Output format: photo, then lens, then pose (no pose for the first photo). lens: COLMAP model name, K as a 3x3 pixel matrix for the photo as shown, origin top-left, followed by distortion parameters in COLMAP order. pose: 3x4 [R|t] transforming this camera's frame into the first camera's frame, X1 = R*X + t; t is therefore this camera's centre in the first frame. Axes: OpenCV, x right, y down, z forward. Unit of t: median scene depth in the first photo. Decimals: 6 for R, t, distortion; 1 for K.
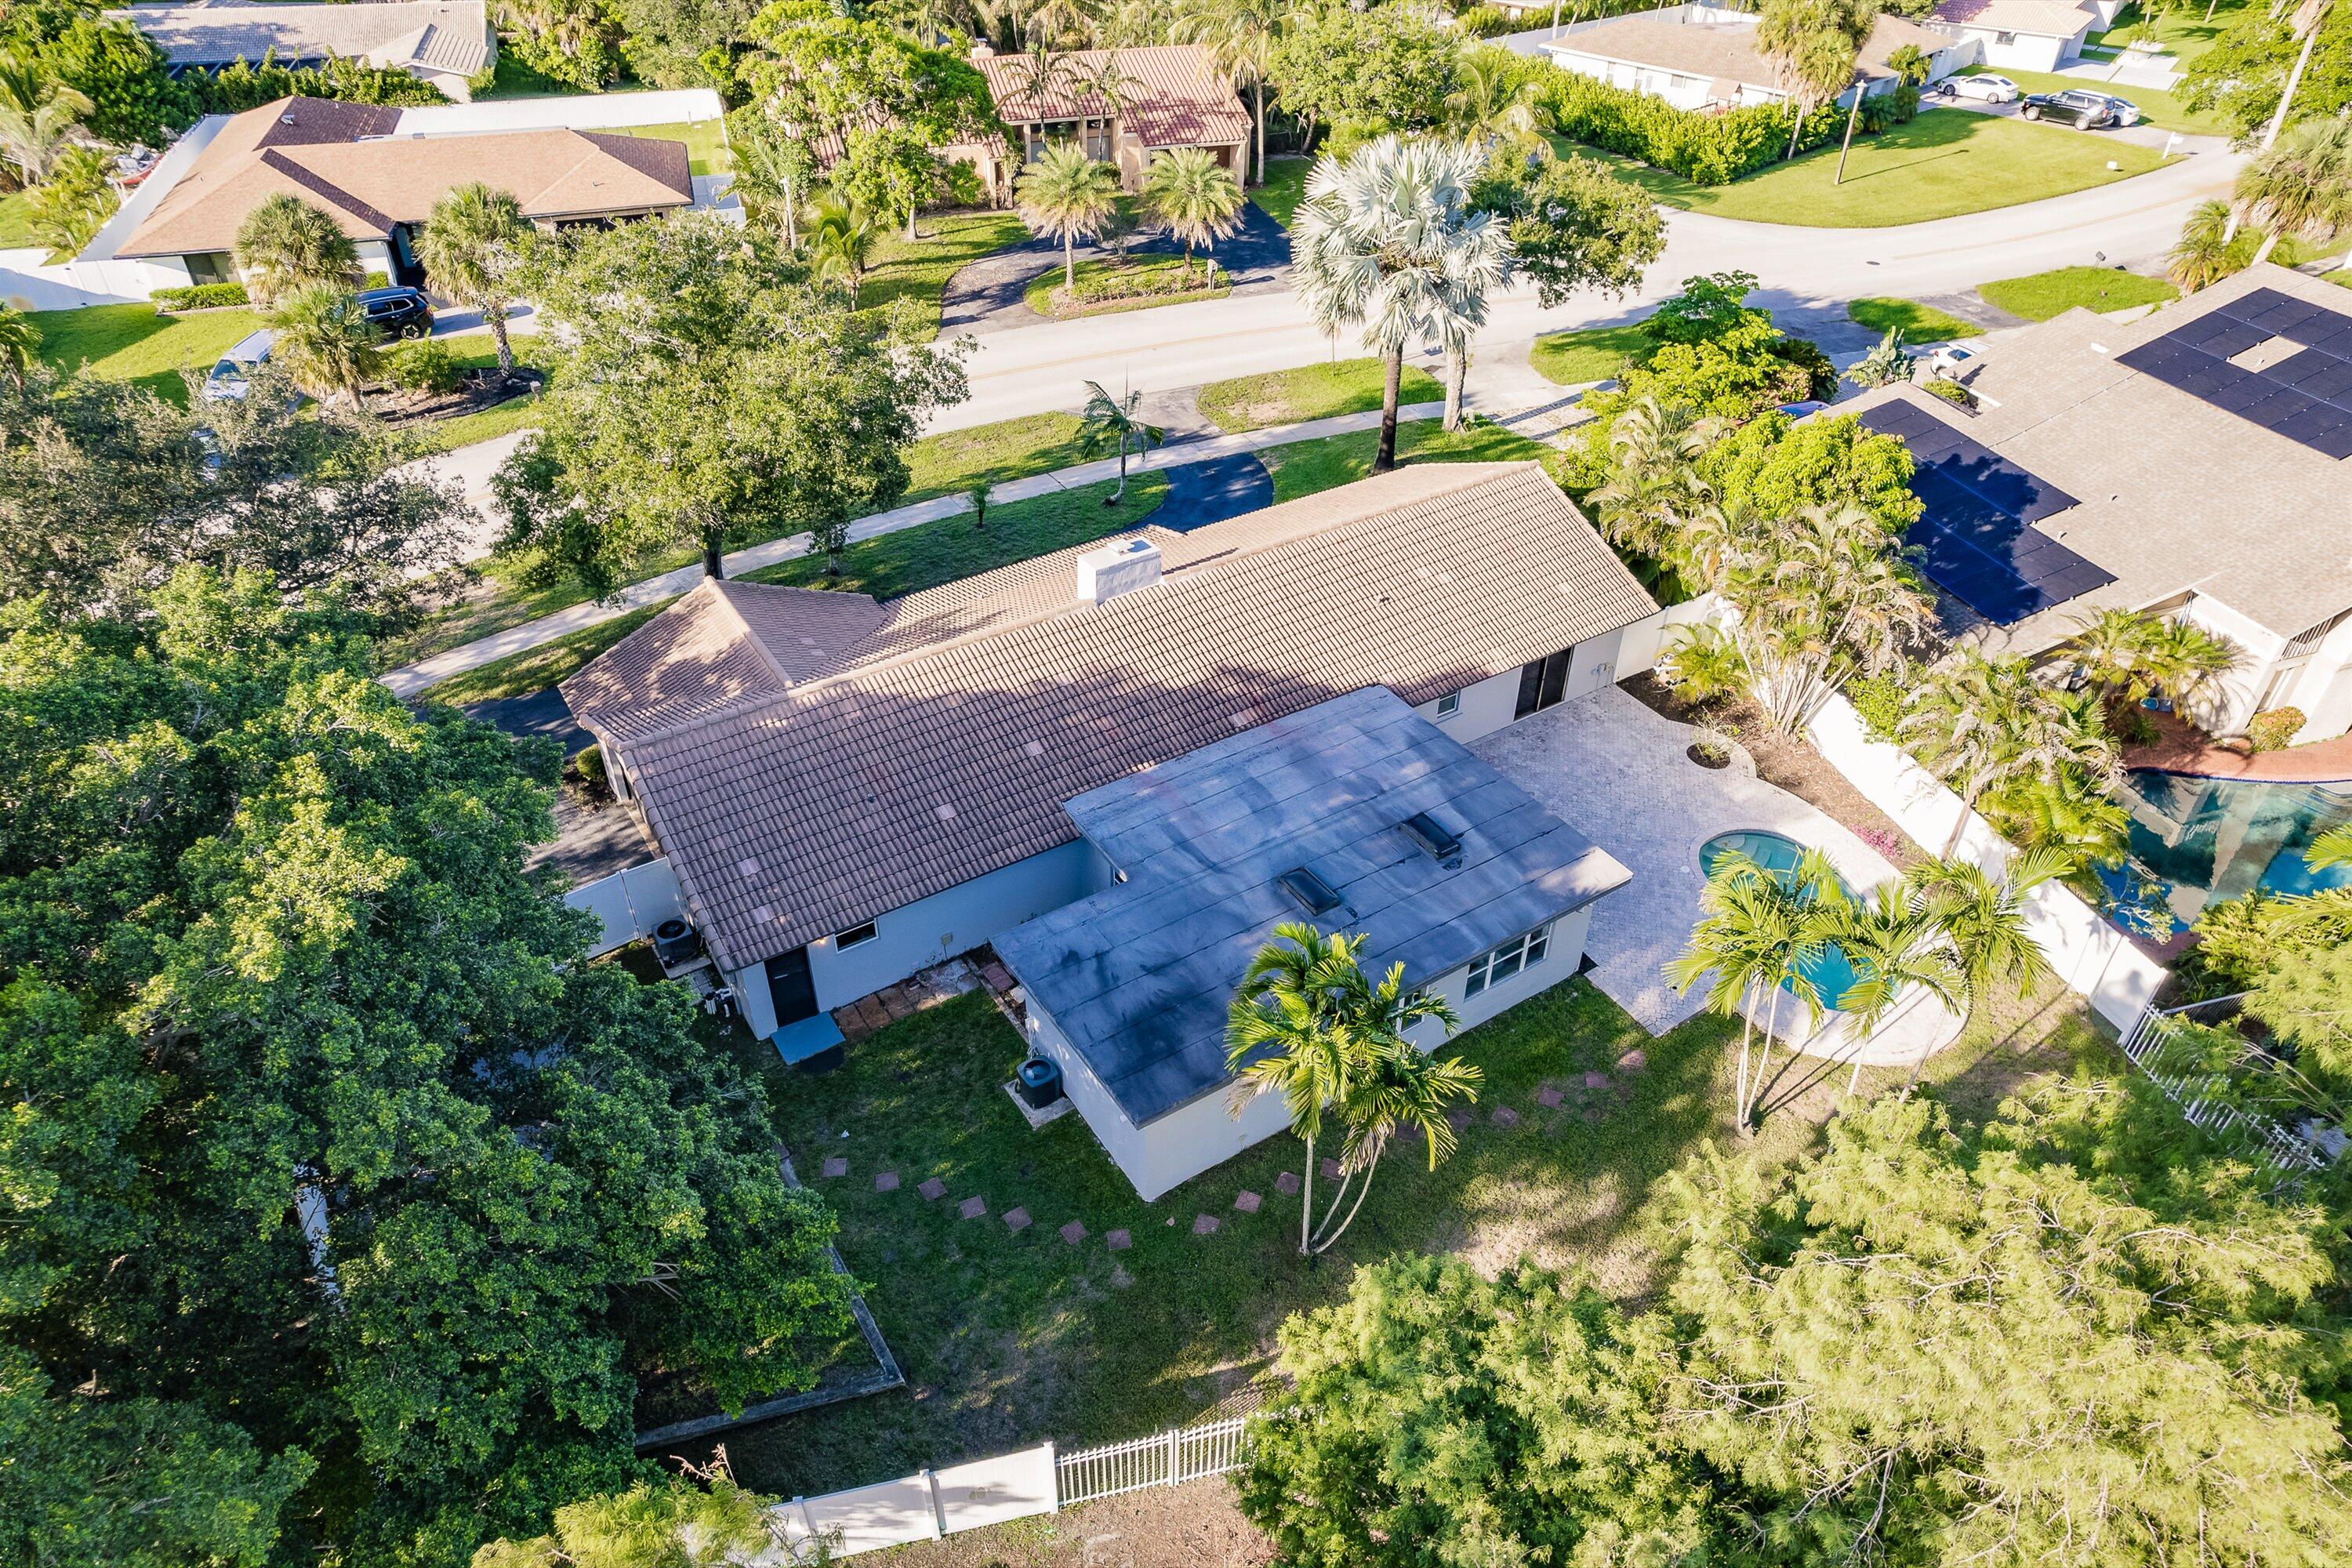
lens RADIAL K [[1530.9, 0, 1176.0], [0, 1530.9, 784.0], [0, 0, 1]] dist [-0.022675, -0.001091]
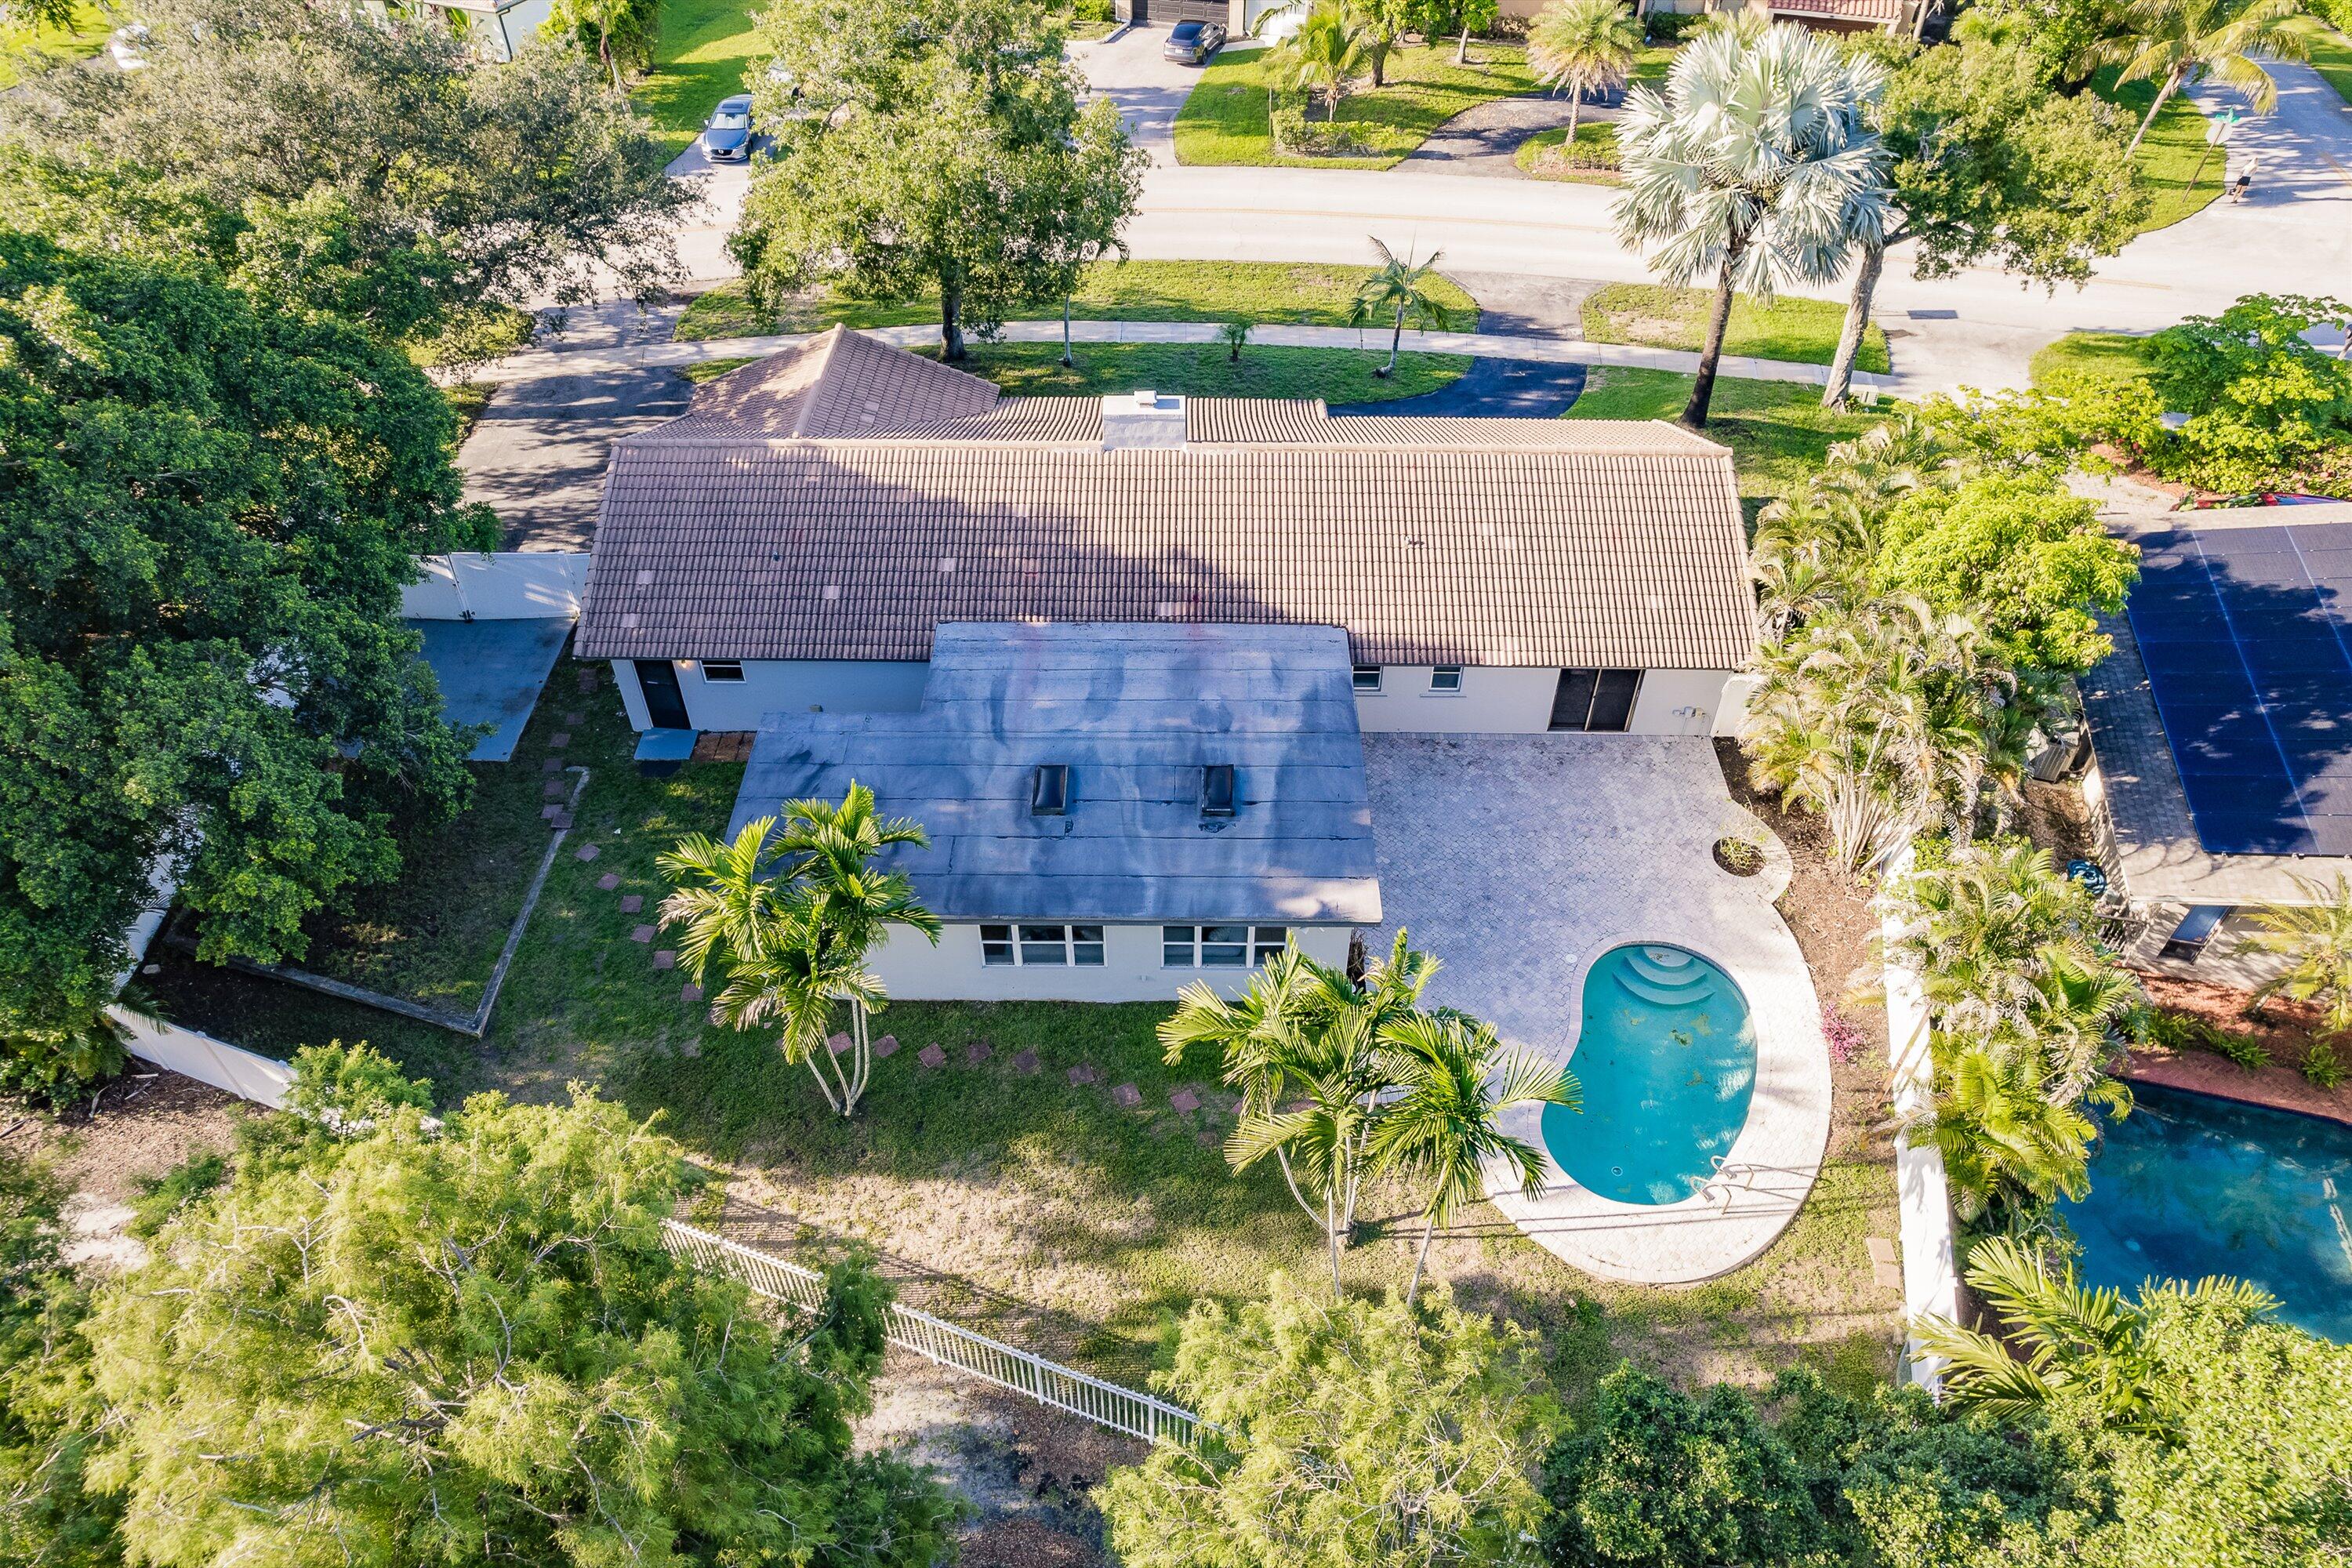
lens RADIAL K [[1530.9, 0, 1176.0], [0, 1530.9, 784.0], [0, 0, 1]] dist [-0.022675, -0.001091]
pose [[0.832609, 0.373879, -0.408627, 0.425291], [-0.329521, 0.927389, 0.177104, -0.100400], [0.445172, -0.012808, 0.895354, 0.145855]]
